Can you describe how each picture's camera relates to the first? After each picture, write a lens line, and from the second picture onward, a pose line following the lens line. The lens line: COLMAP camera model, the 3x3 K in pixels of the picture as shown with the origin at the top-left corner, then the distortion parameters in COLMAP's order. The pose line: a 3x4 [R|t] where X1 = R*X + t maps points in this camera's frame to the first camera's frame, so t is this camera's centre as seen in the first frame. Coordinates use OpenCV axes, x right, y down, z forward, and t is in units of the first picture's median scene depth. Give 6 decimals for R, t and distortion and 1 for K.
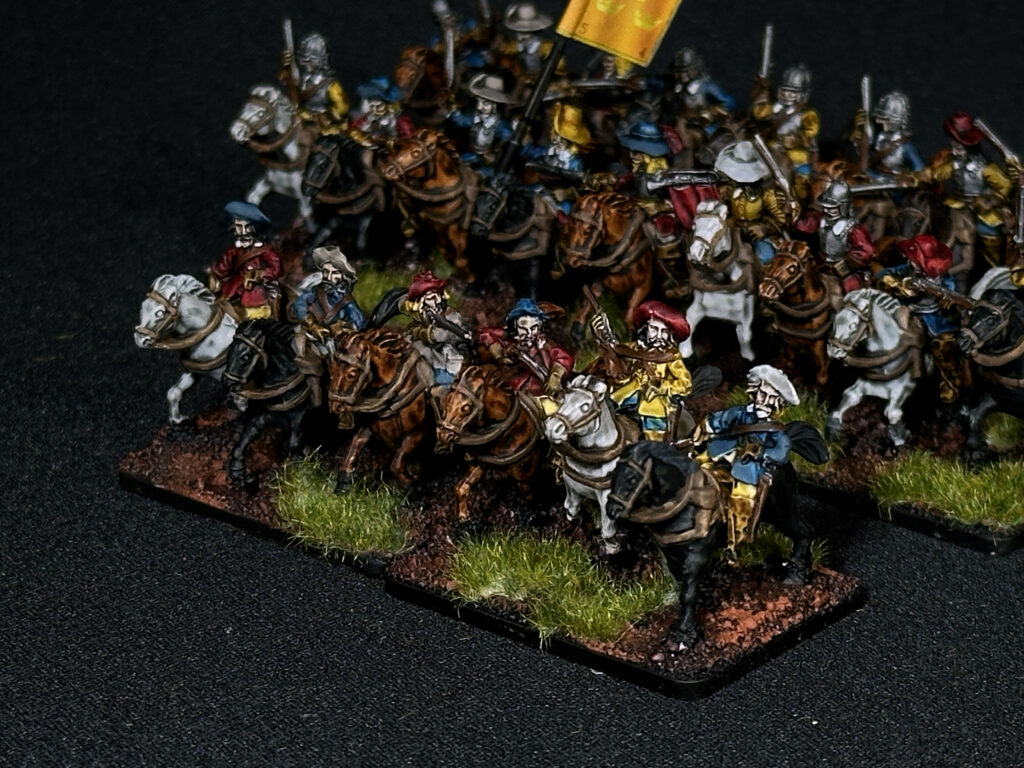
lens RADIAL K [[2802.5, 0, 508.9], [0, 2802.5, 379.6], [0, 0, 1]] dist [0.133836, 0.000000]
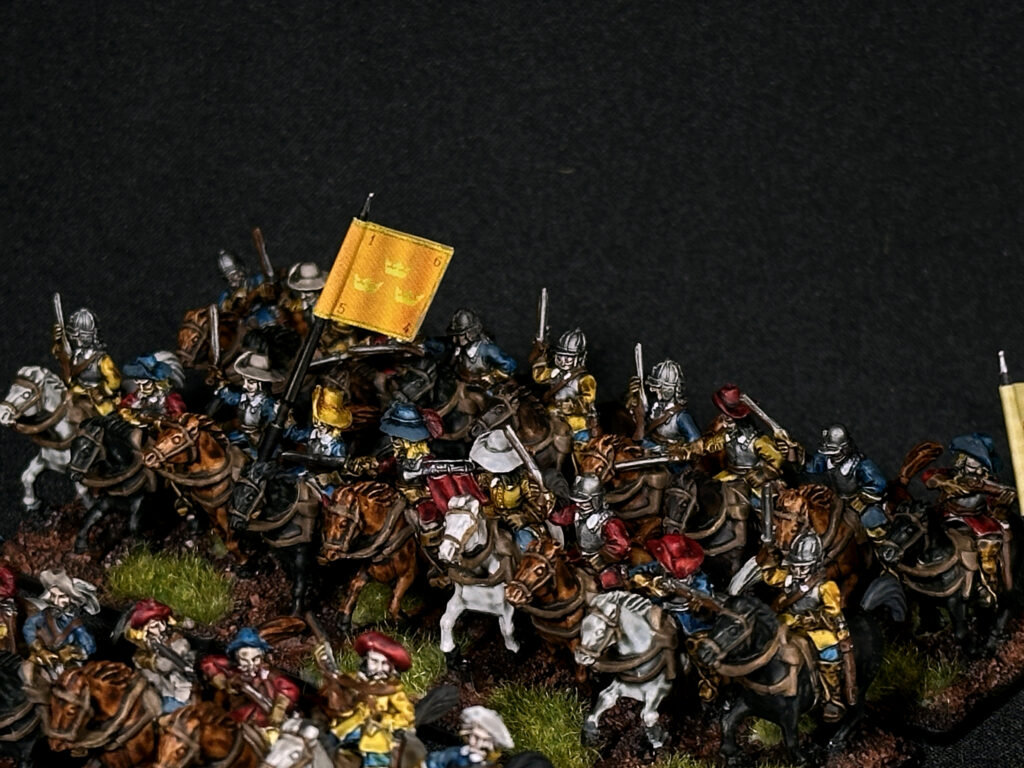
lens RADIAL K [[2802.5, 0, 515.5], [0, 2802.5, 388.4], [0, 0, 1]] dist [0.133836, 0.000000]
pose [[0.999186, -0.031854, -0.024740, 0.113815], [0.031887, 0.999491, 0.000942, -0.099569], [0.024698, -0.001730, 0.999693, 0.028722]]
